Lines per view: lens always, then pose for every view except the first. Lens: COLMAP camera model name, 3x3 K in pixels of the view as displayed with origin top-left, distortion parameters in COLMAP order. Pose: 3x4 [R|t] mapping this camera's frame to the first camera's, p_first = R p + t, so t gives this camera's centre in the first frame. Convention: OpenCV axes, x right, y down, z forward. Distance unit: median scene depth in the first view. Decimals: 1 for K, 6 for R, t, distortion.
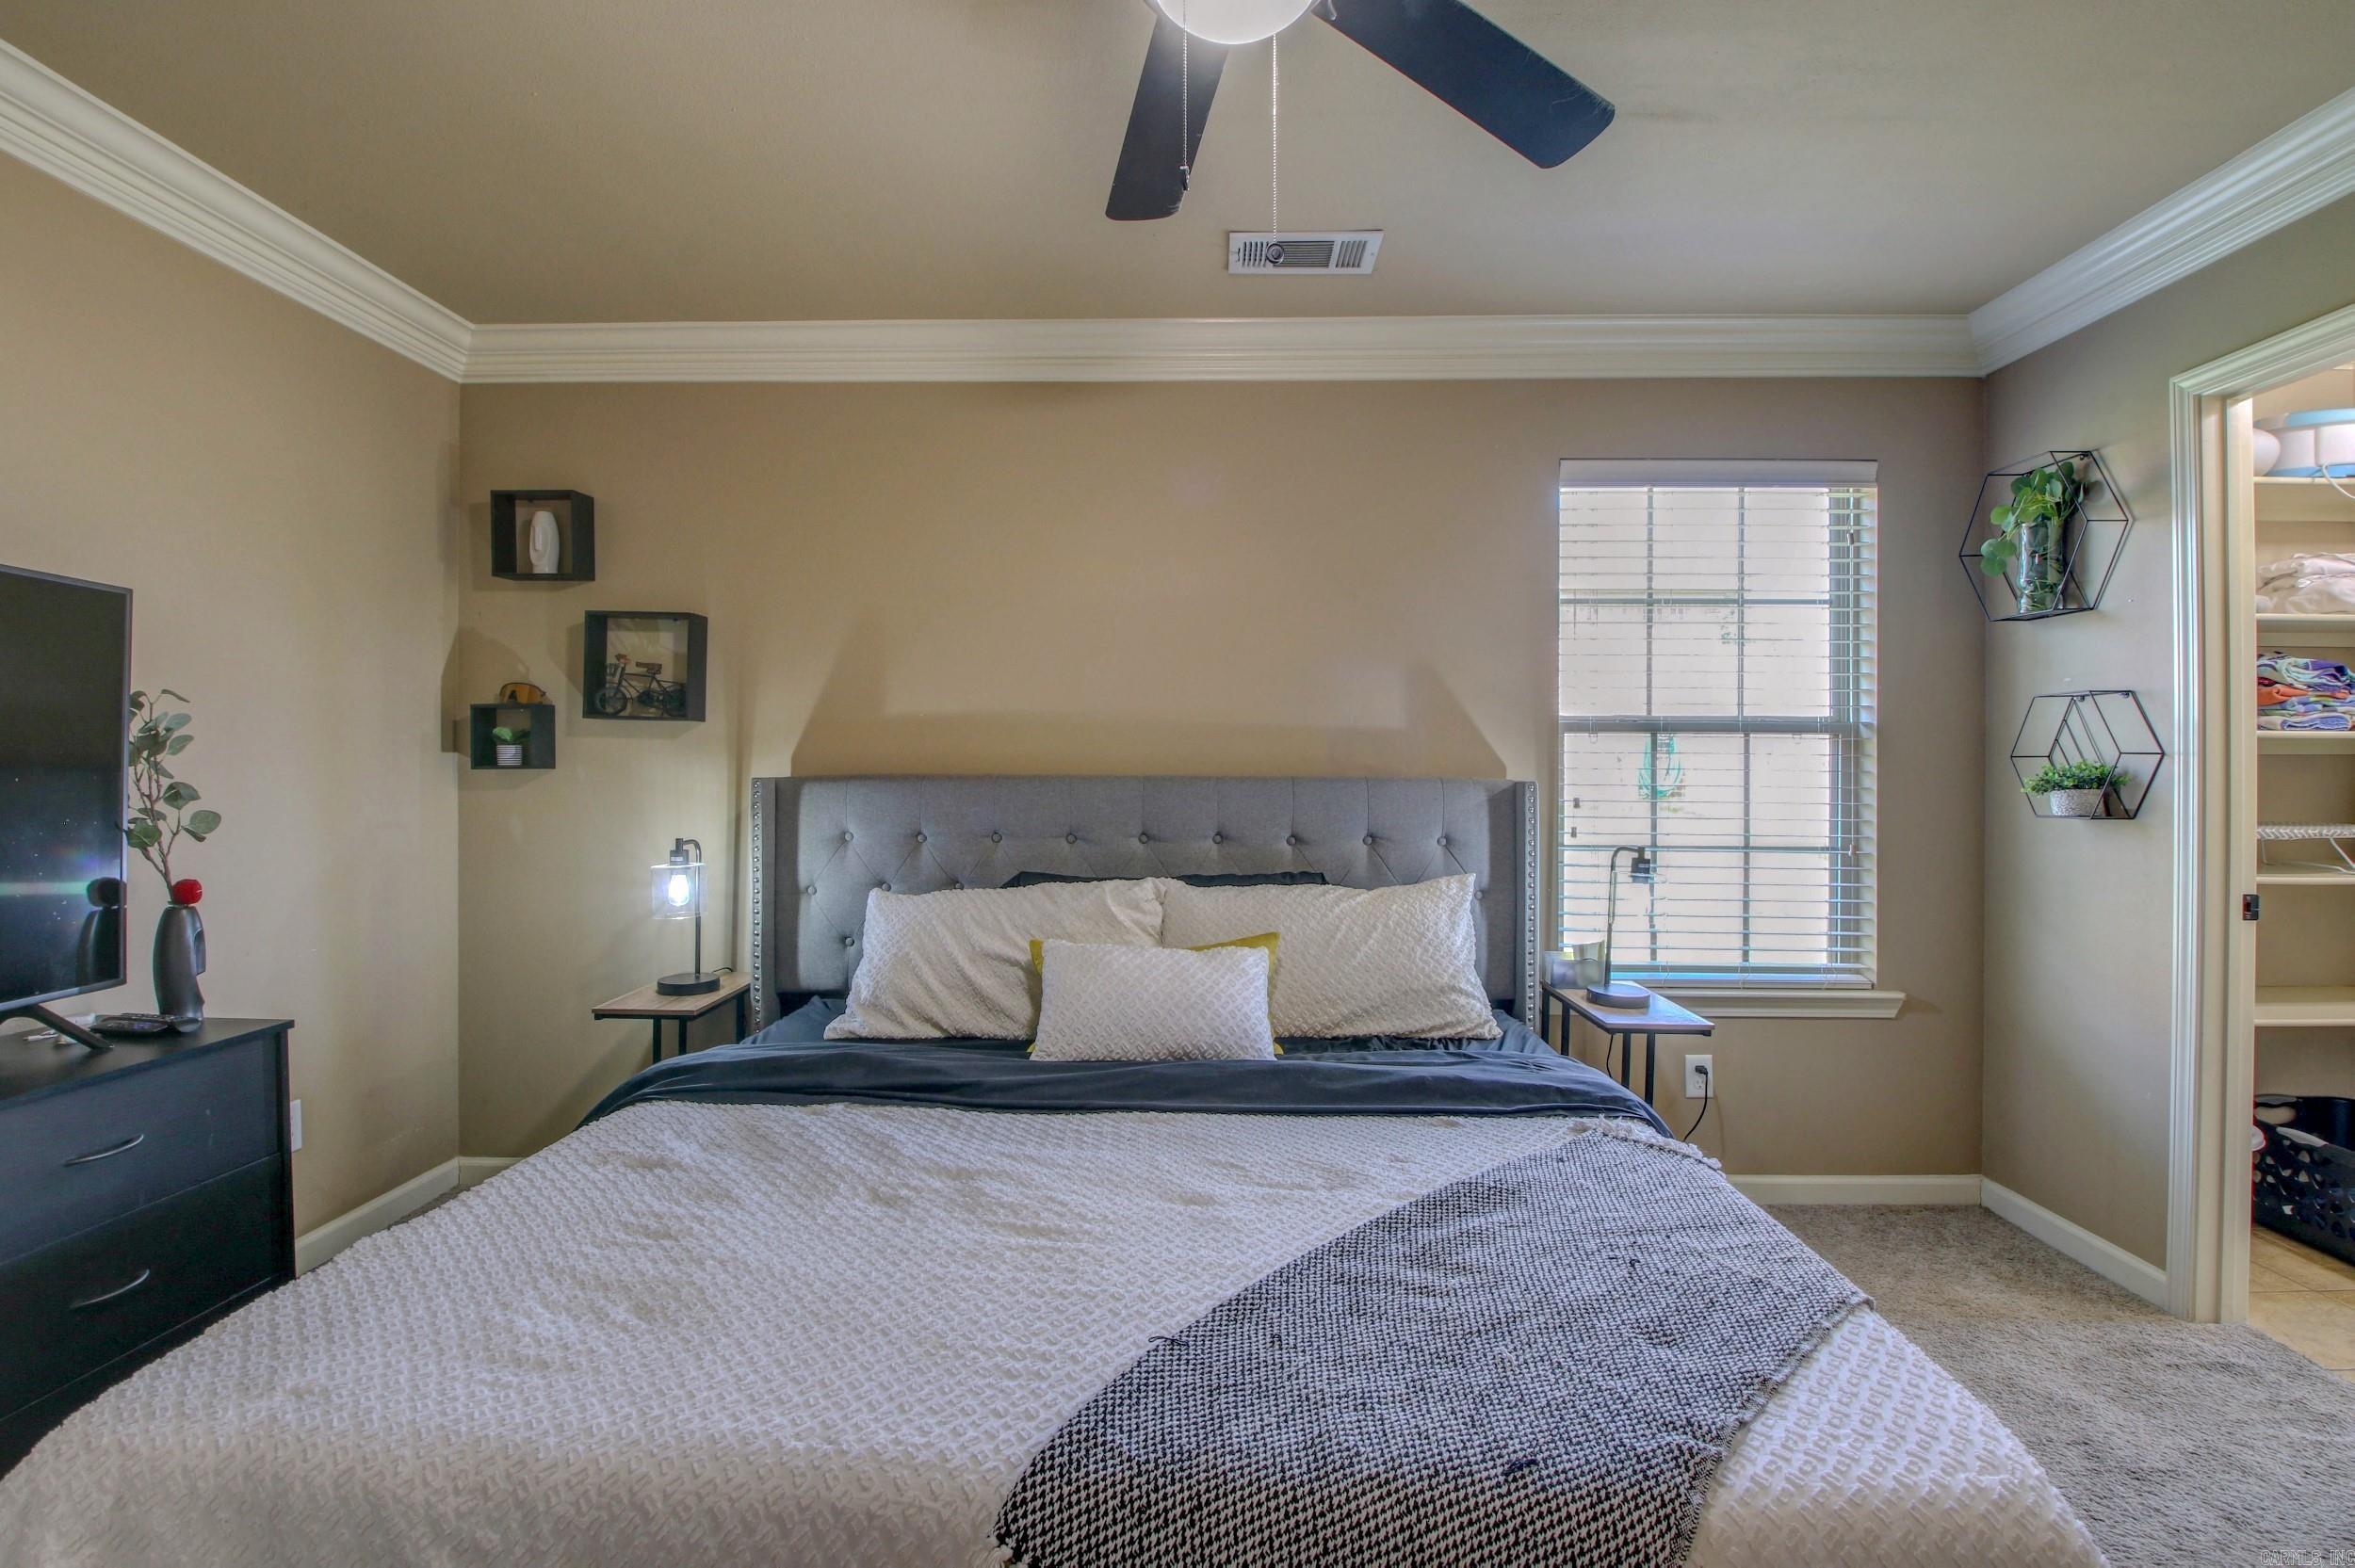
lens RADIAL K [[1088.1, 0, 1194.8], [0, 1088.1, 776.0], [0, 0, 1]] dist [-0.006893, -0.007875]
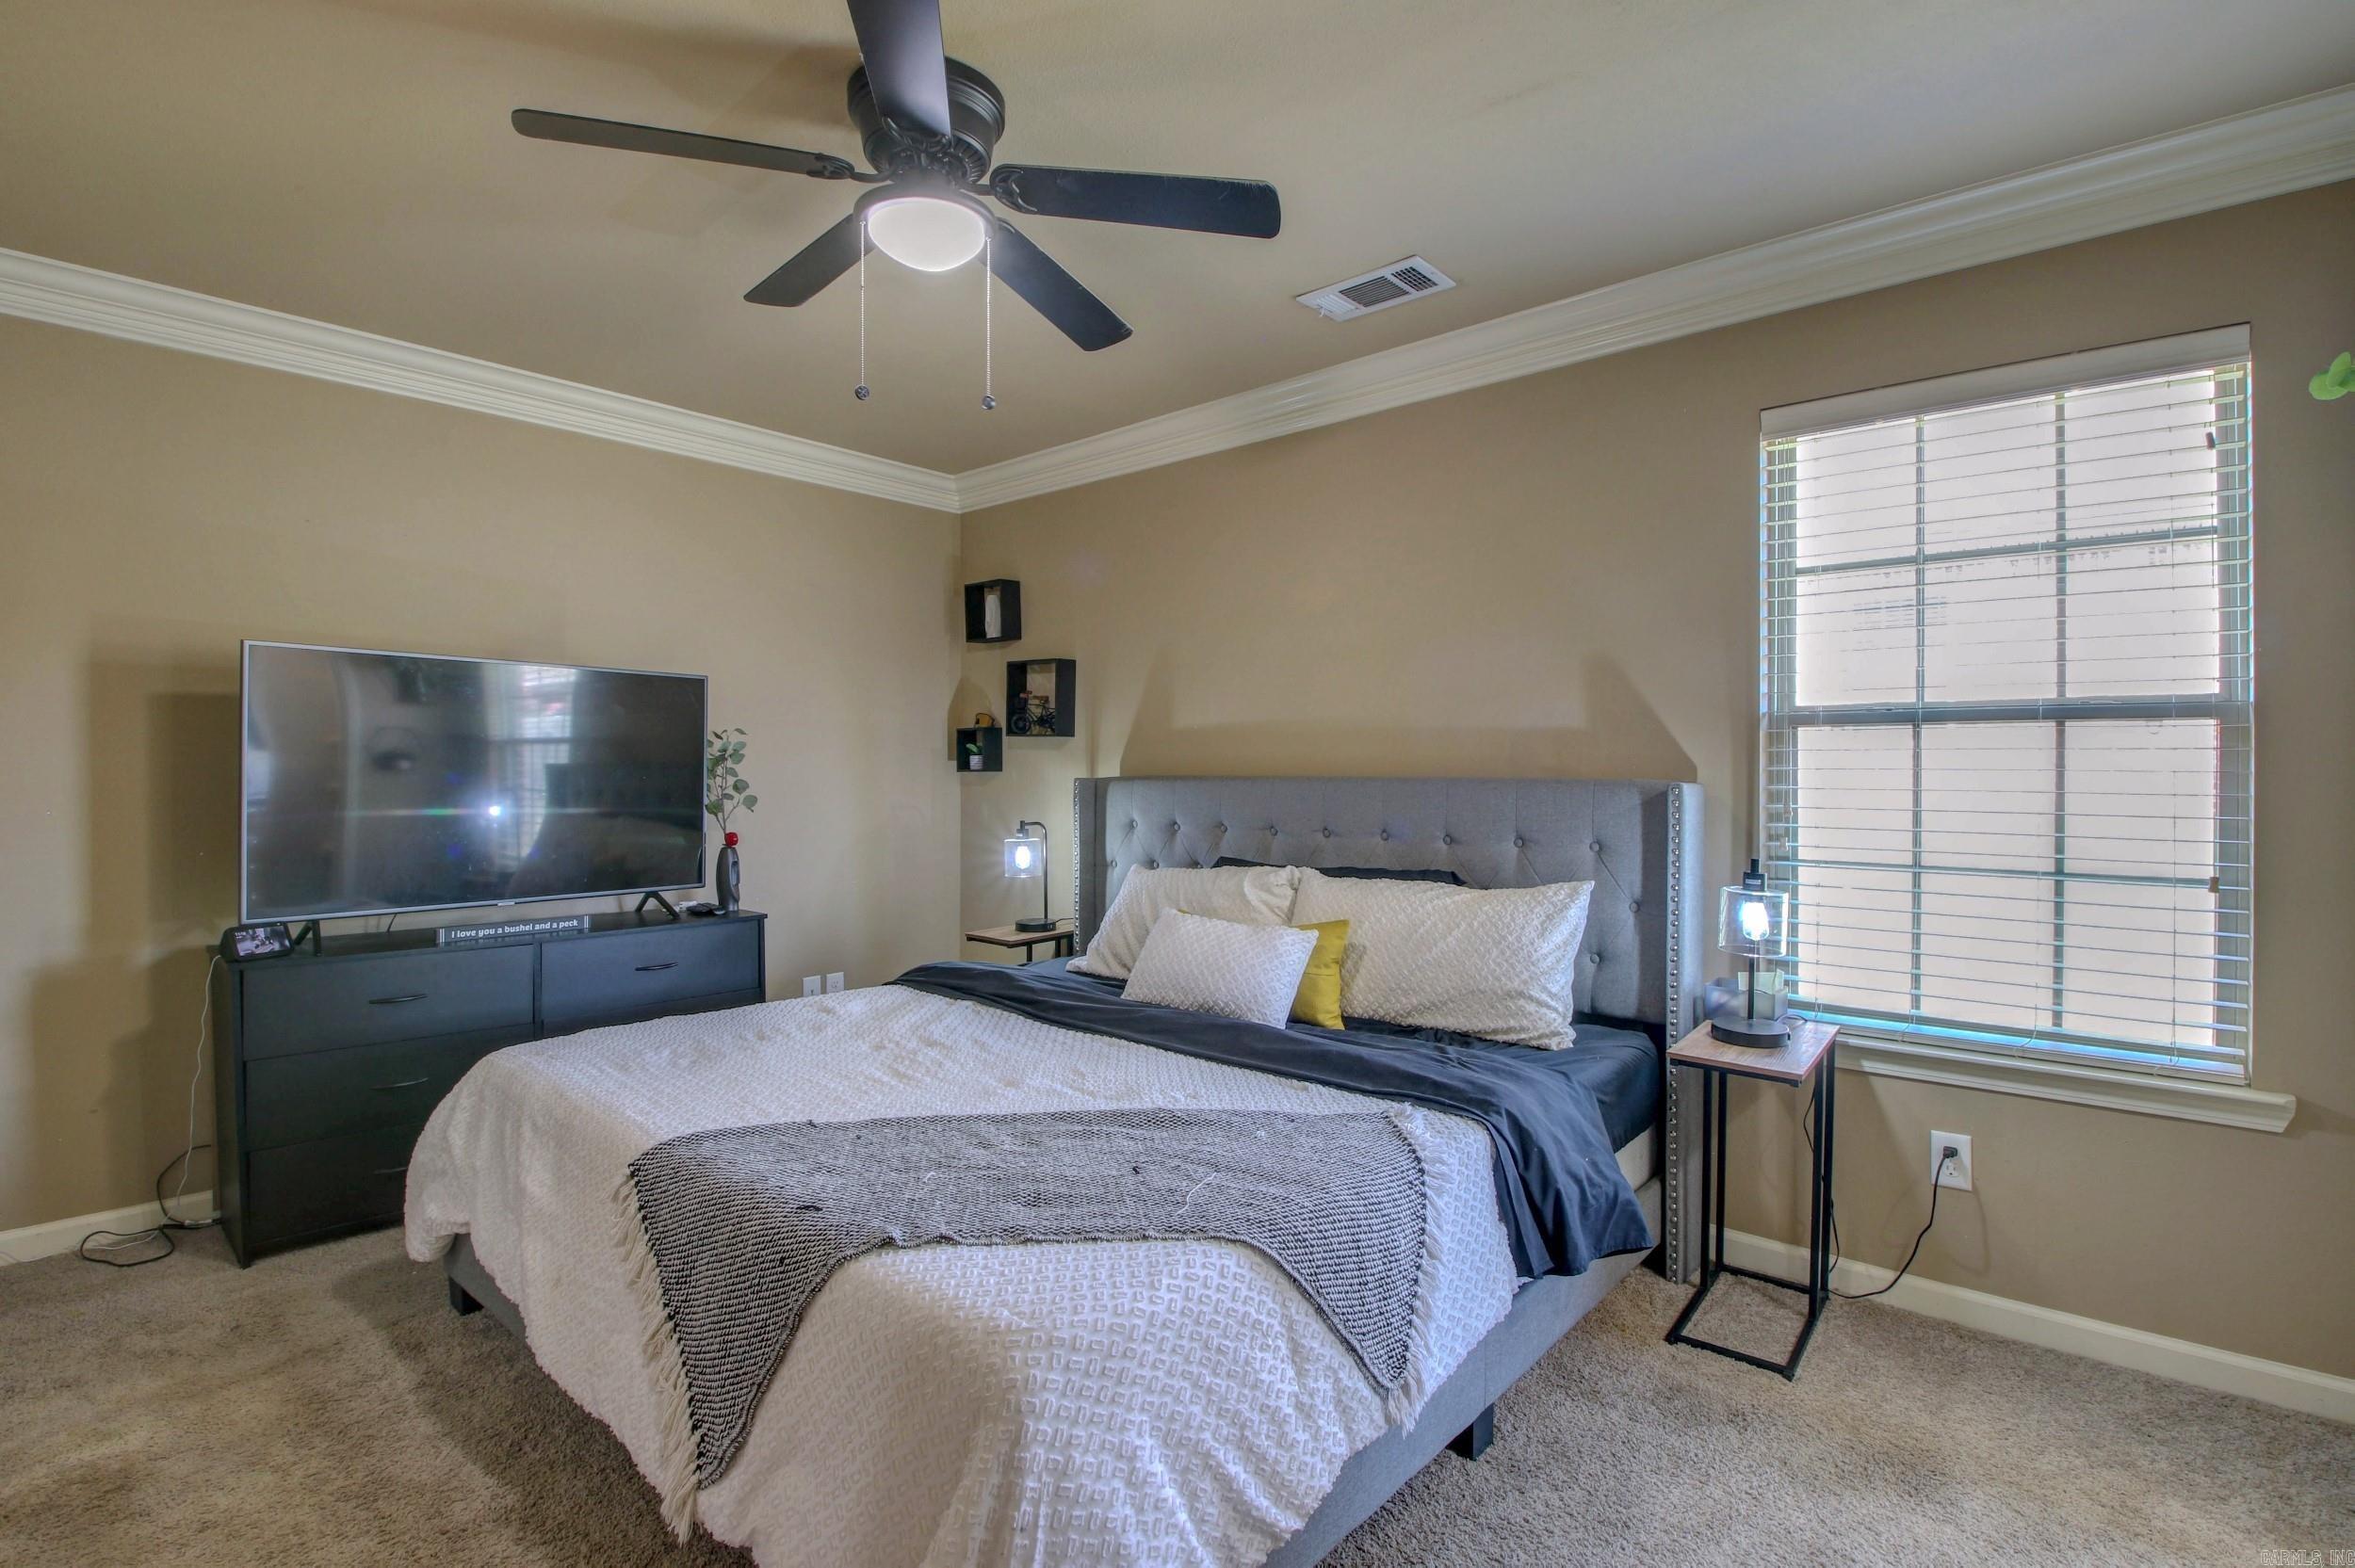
lens RADIAL K [[1088.1, 0, 1153.2], [0, 1088.1, 774.1], [0, 0, 1]] dist [-0.006893, -0.007875]
pose [[0.763243, -0.000888, -0.646111, 0.547204], [-0.002298, 0.999989, -0.004089, 0.001860], [0.646107, 0.004606, 0.763233, 0.032611]]
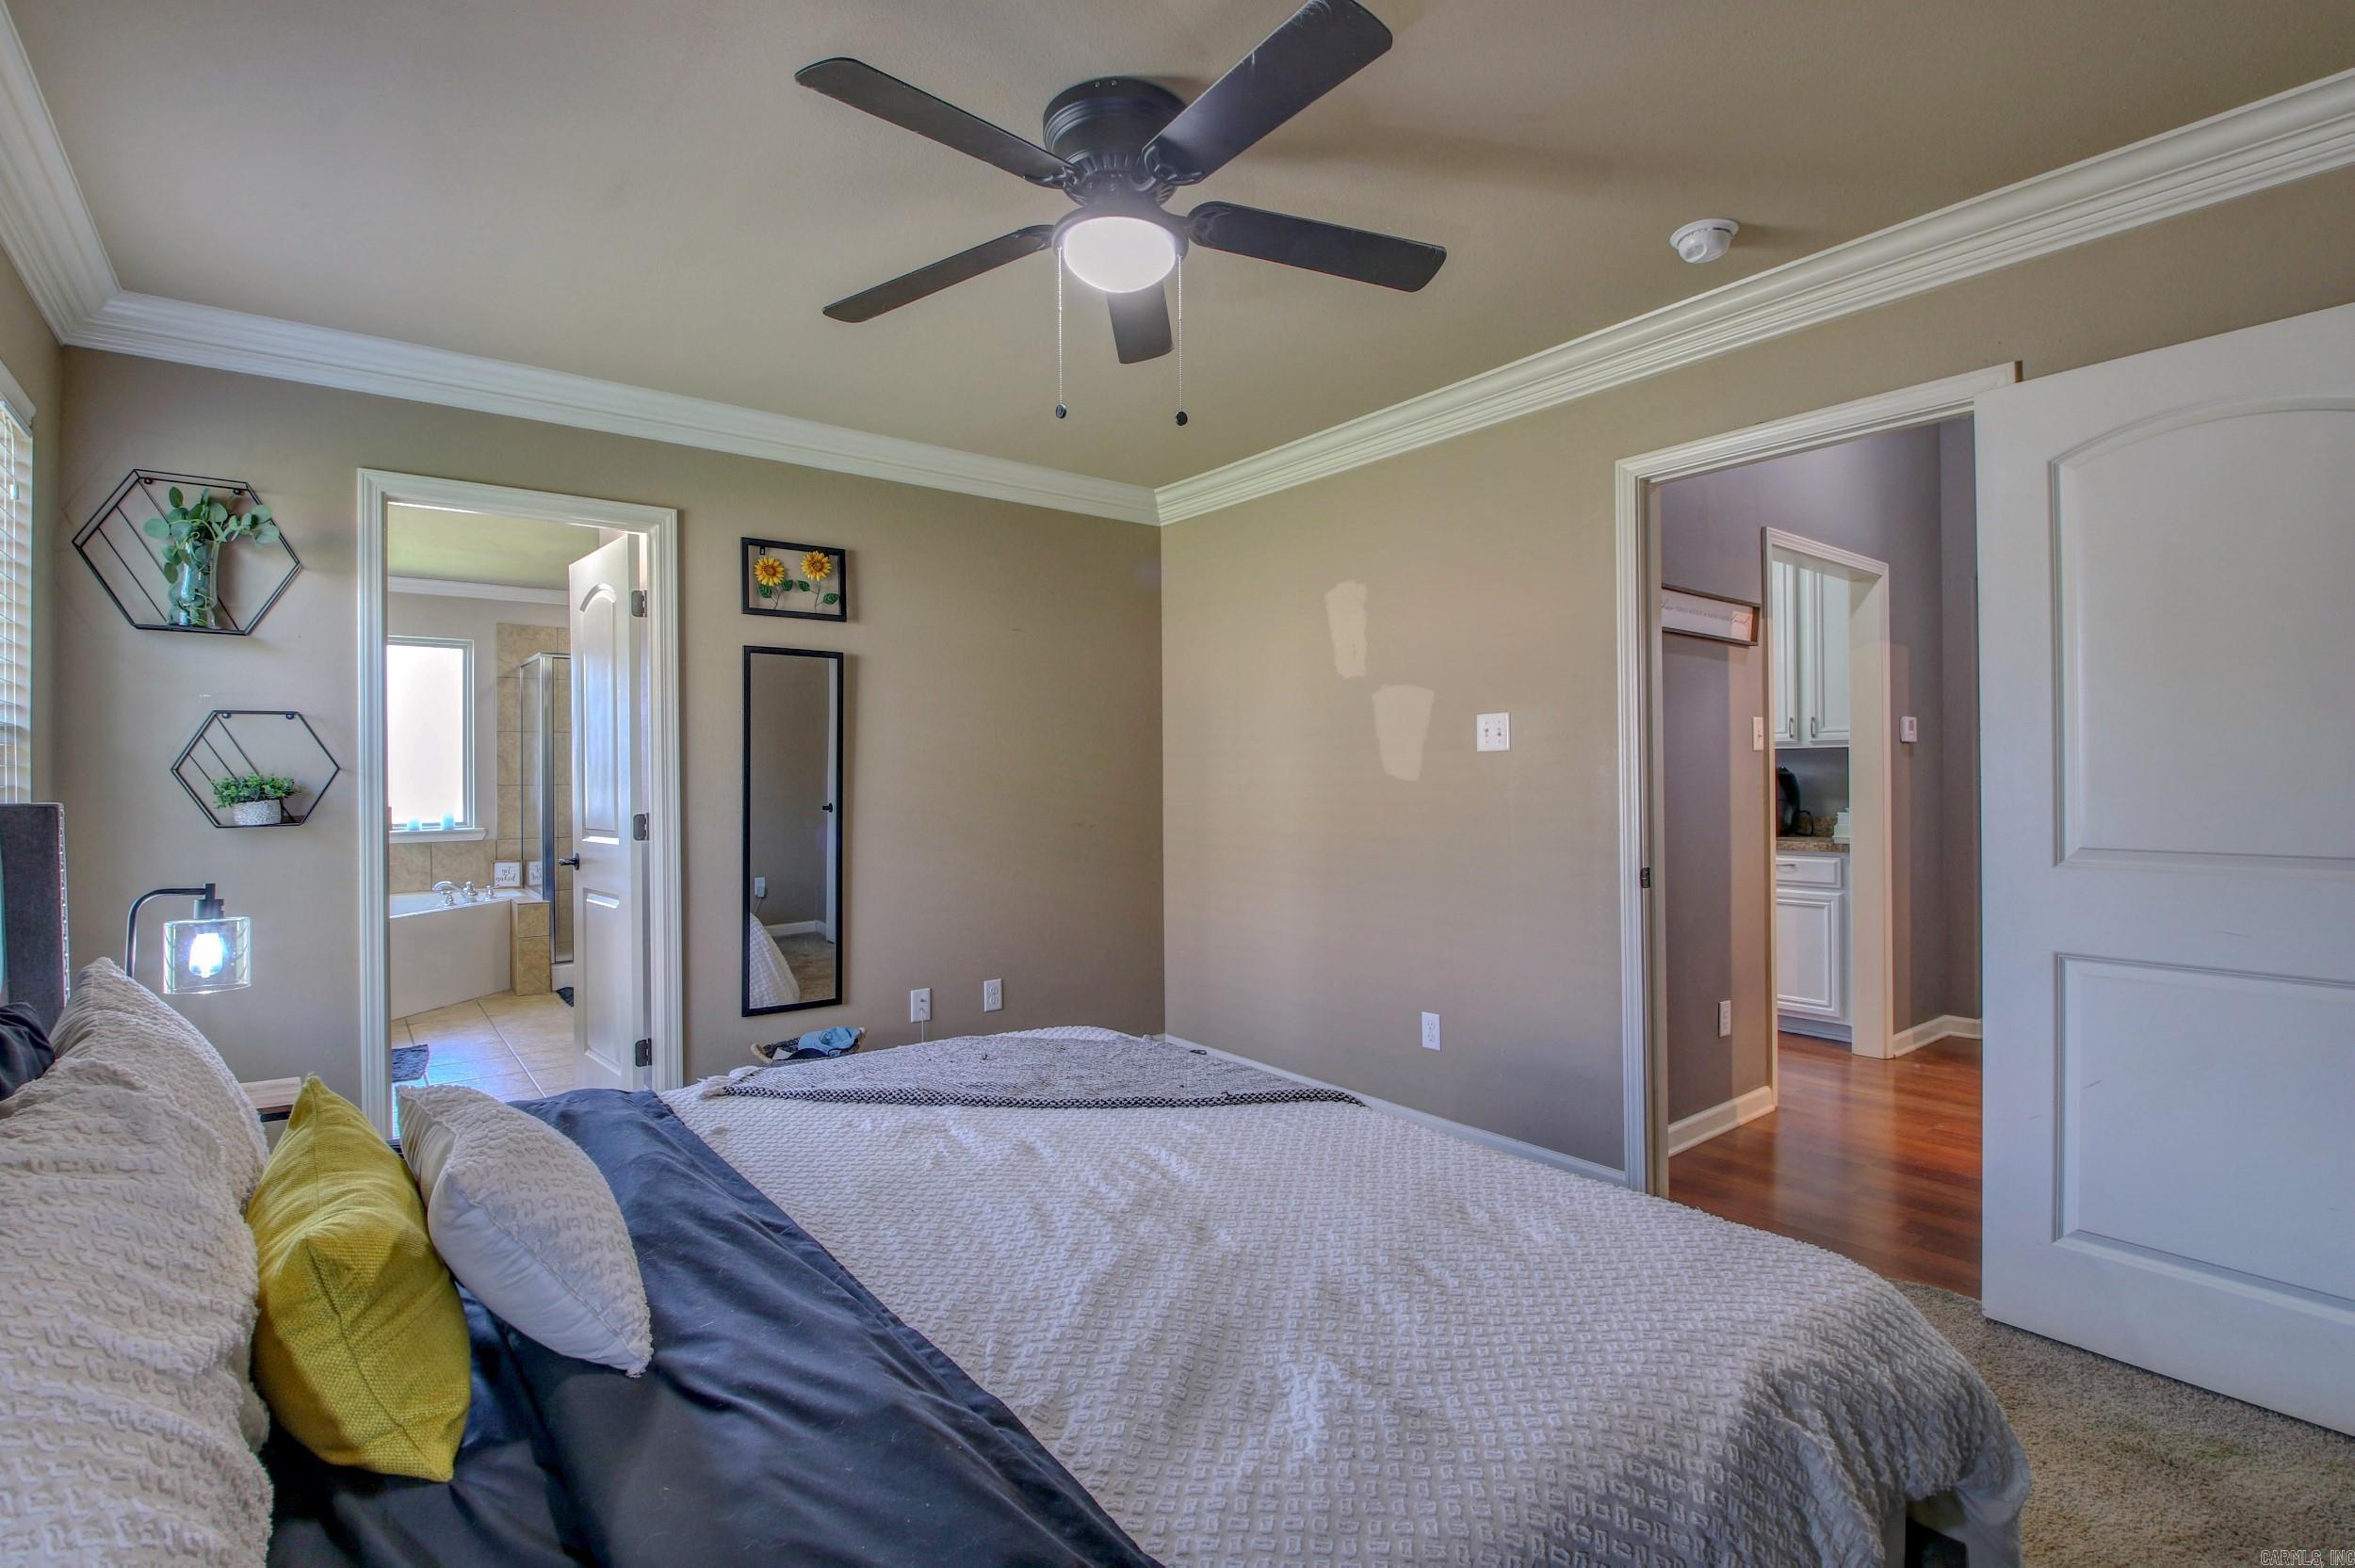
lens RADIAL K [[1088.1, 0, 1186.6], [0, 1088.1, 786.7], [0, 0, 1]] dist [-0.006893, -0.007875]
pose [[-0.631964, 0.000376, 0.774998, -0.530002], [0.008829, 0.999938, 0.006715, -0.000827], [-0.774947, 0.011086, -0.631928, 0.845202]]
